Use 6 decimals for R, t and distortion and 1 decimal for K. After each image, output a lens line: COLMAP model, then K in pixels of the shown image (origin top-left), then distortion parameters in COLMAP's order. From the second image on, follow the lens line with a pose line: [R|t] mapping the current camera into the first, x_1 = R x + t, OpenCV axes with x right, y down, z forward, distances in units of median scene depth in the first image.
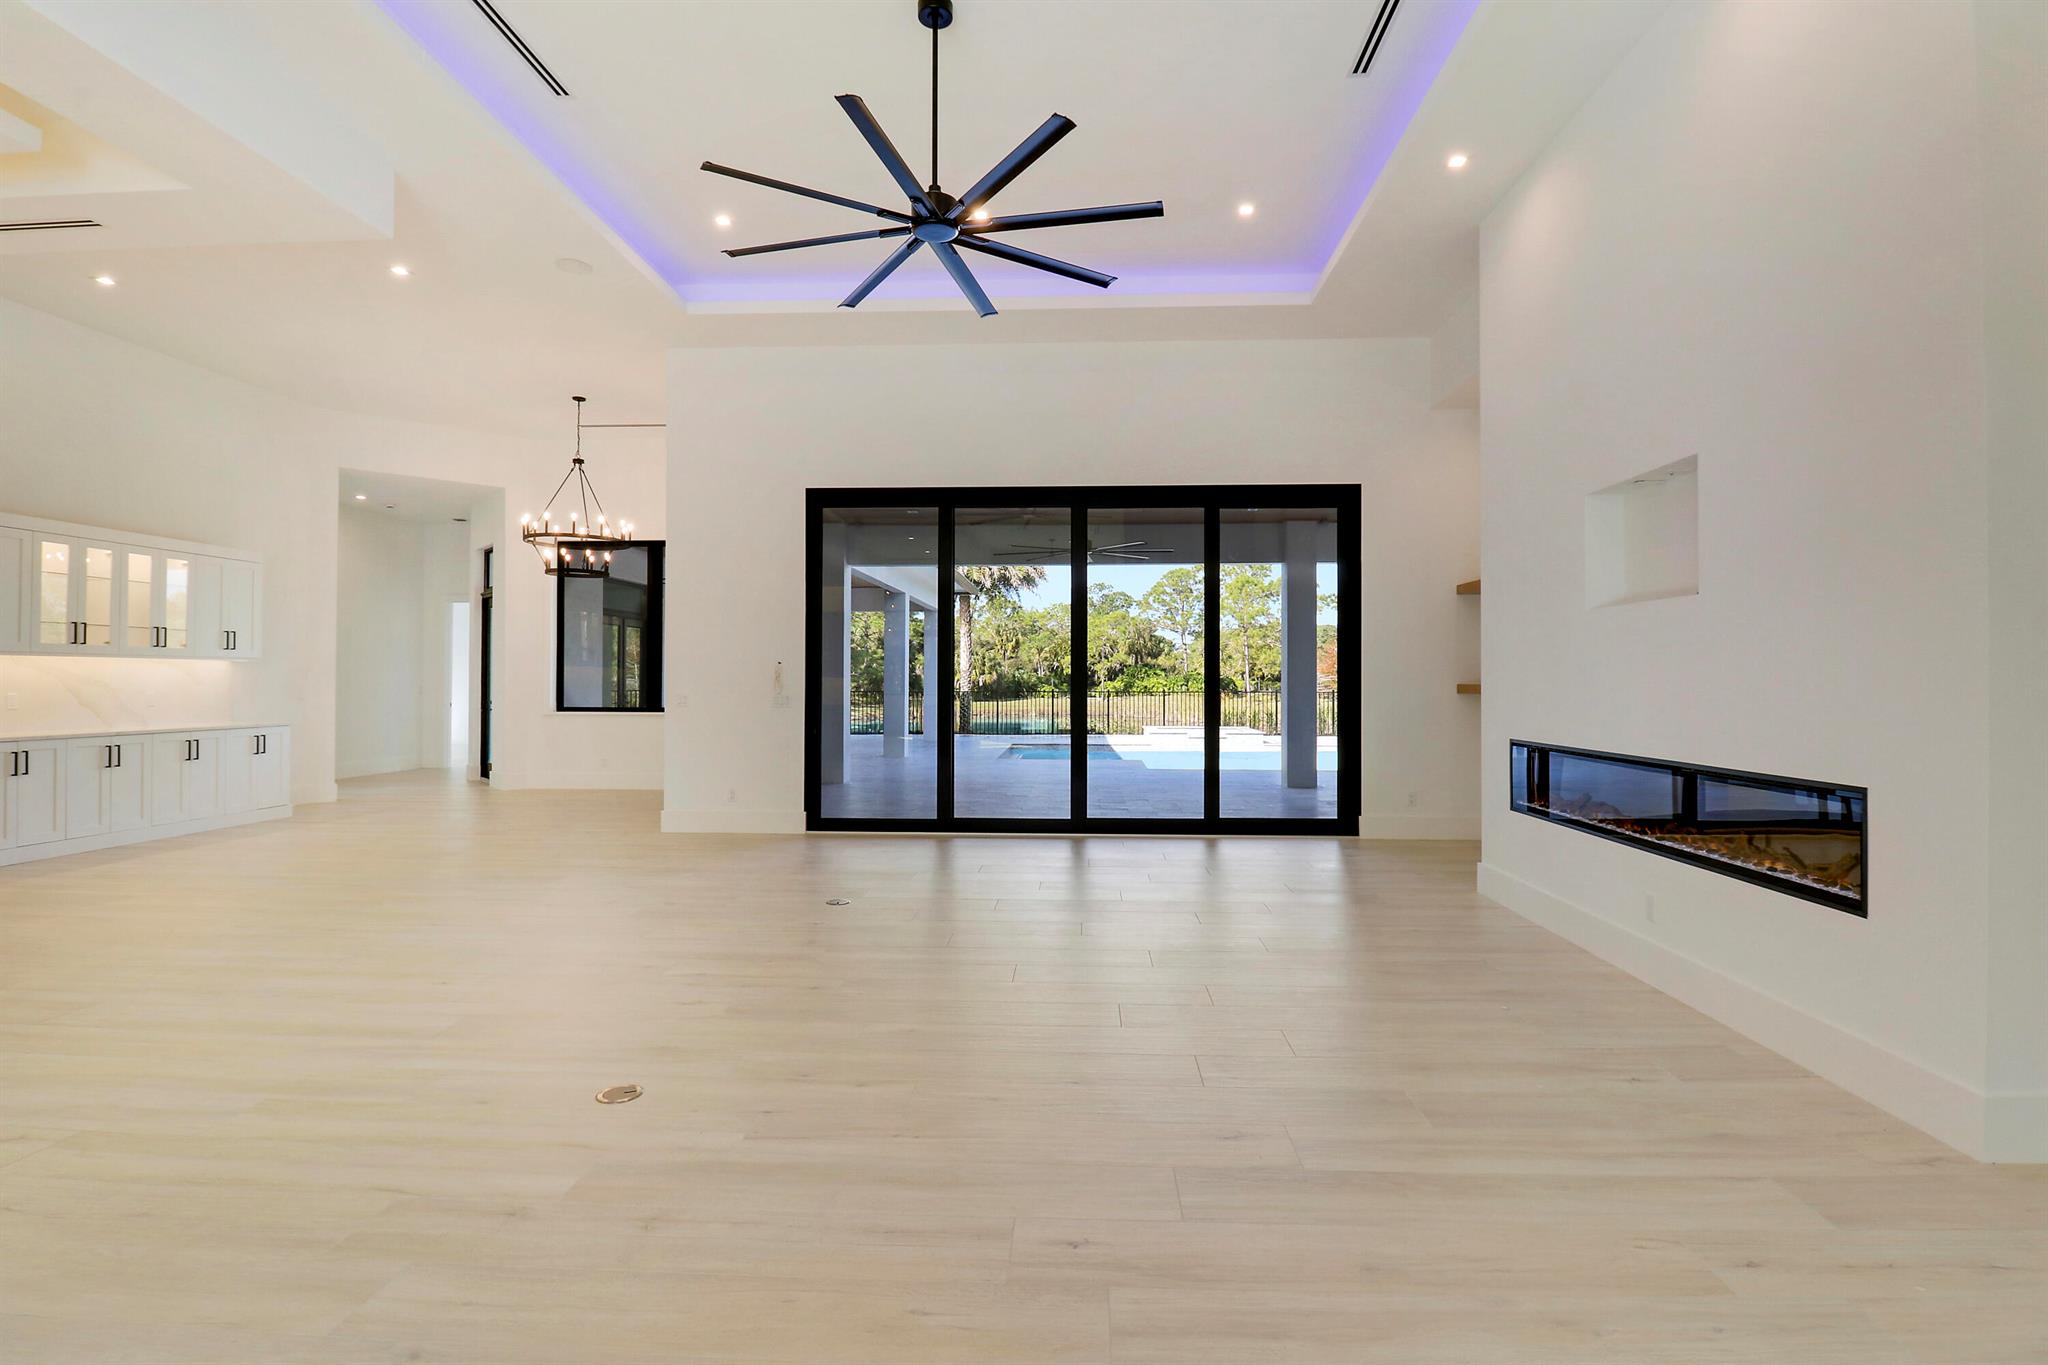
lens RADIAL K [[950.3, 0, 1038.0], [0, 950.3, 673.6], [0, 0, 1]] dist [0.001327, -0.010409]
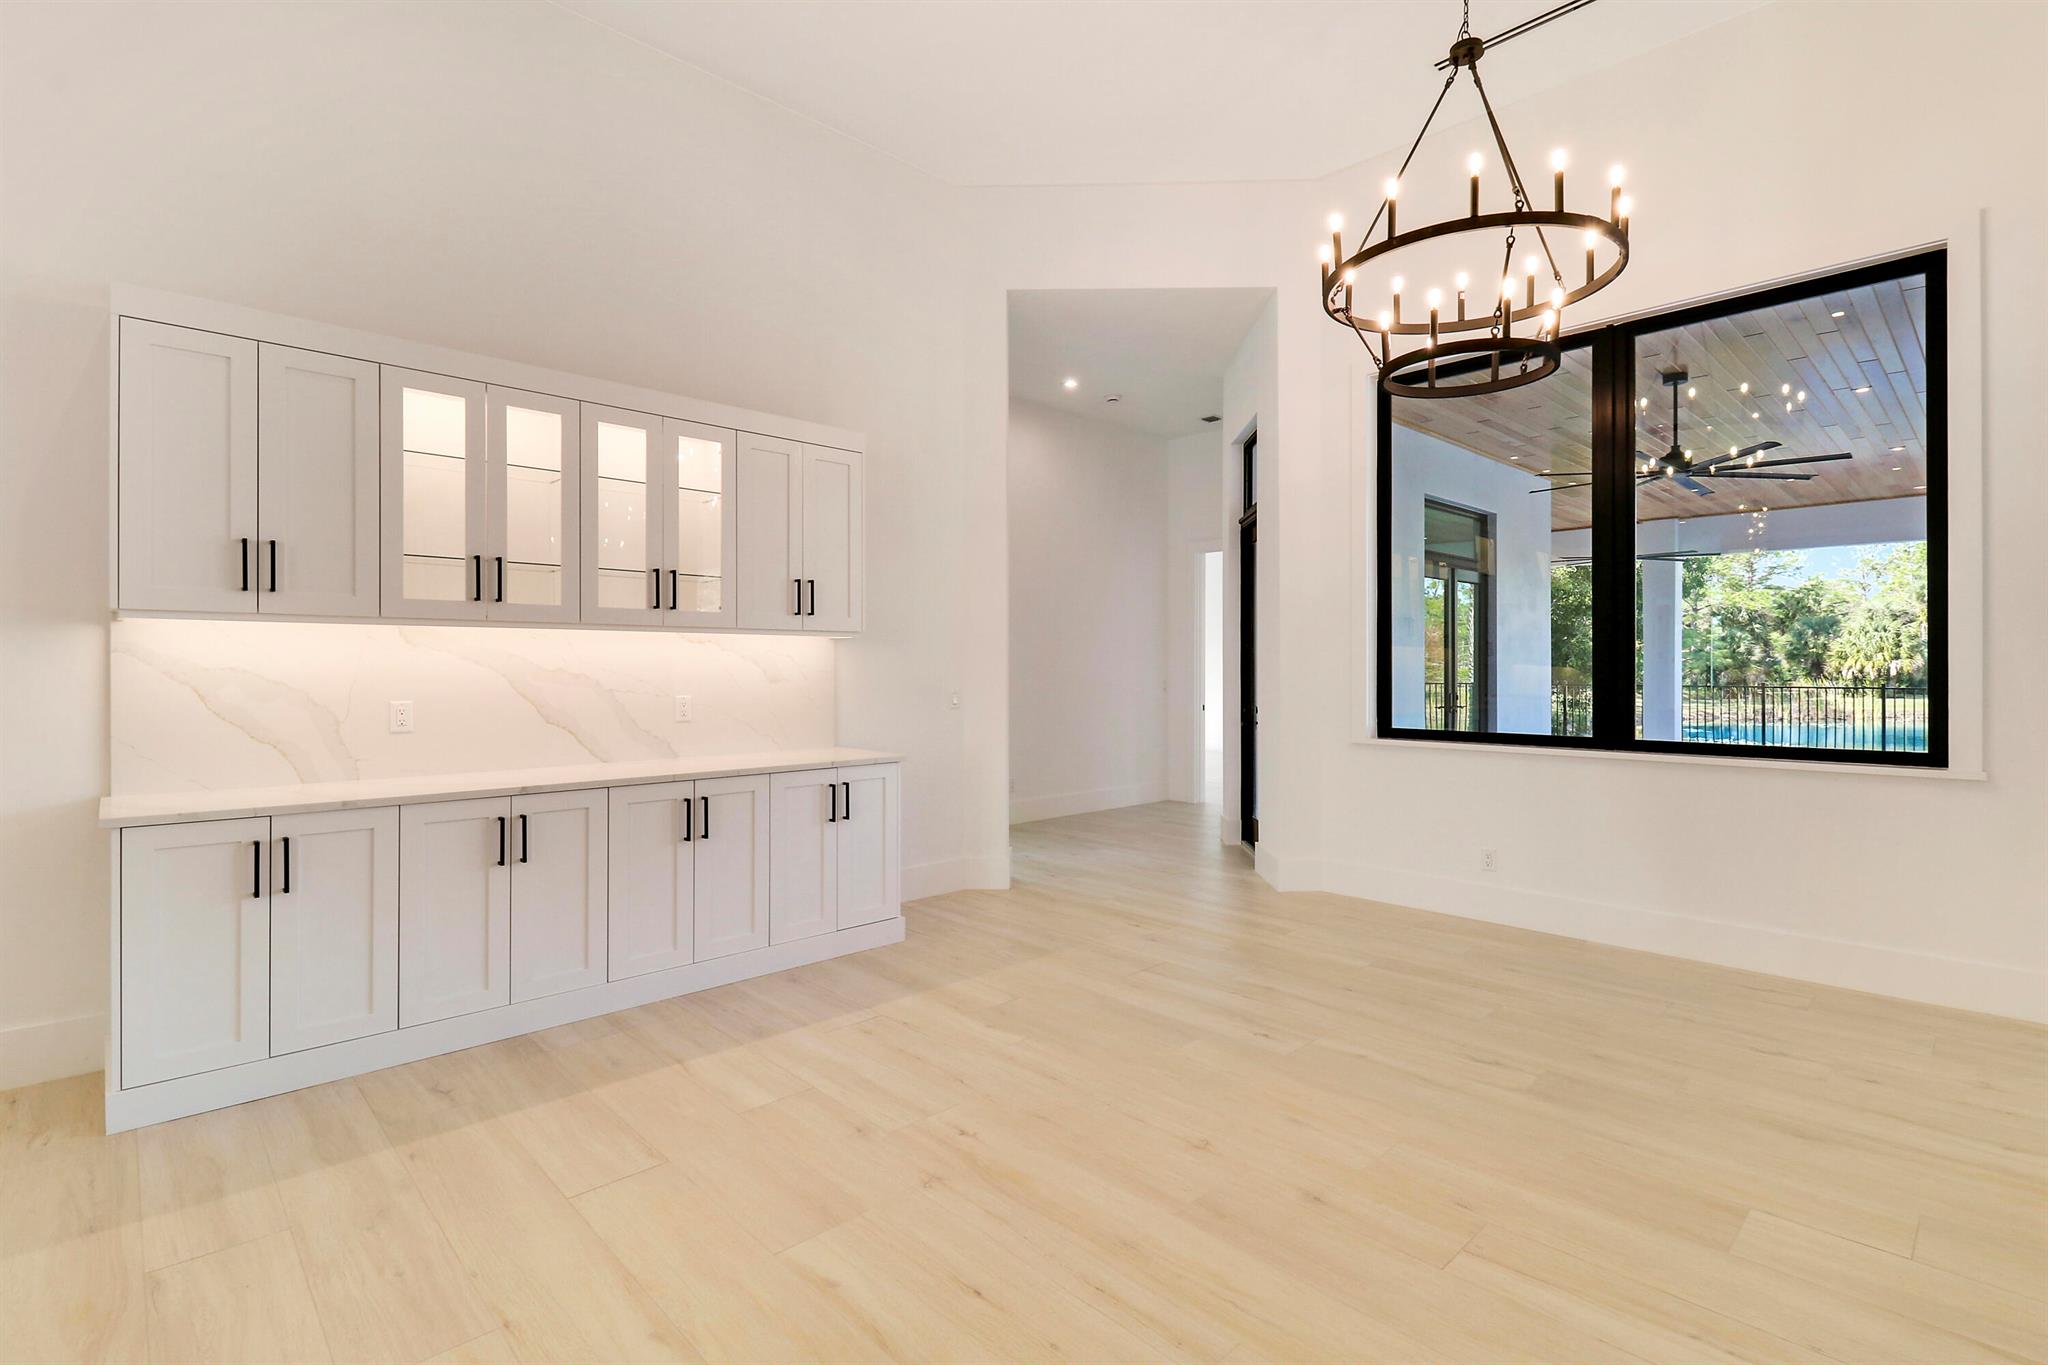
lens RADIAL K [[950.3, 0, 1029.7], [0, 950.3, 664.1], [0, 0, 1]] dist [0.001327, -0.010409]
pose [[0.722908, -0.007433, -0.690904, -0.368199], [0.008629, 0.999961, -0.001730, 0.003165], [0.690890, -0.004711, 0.722944, 0.648653]]
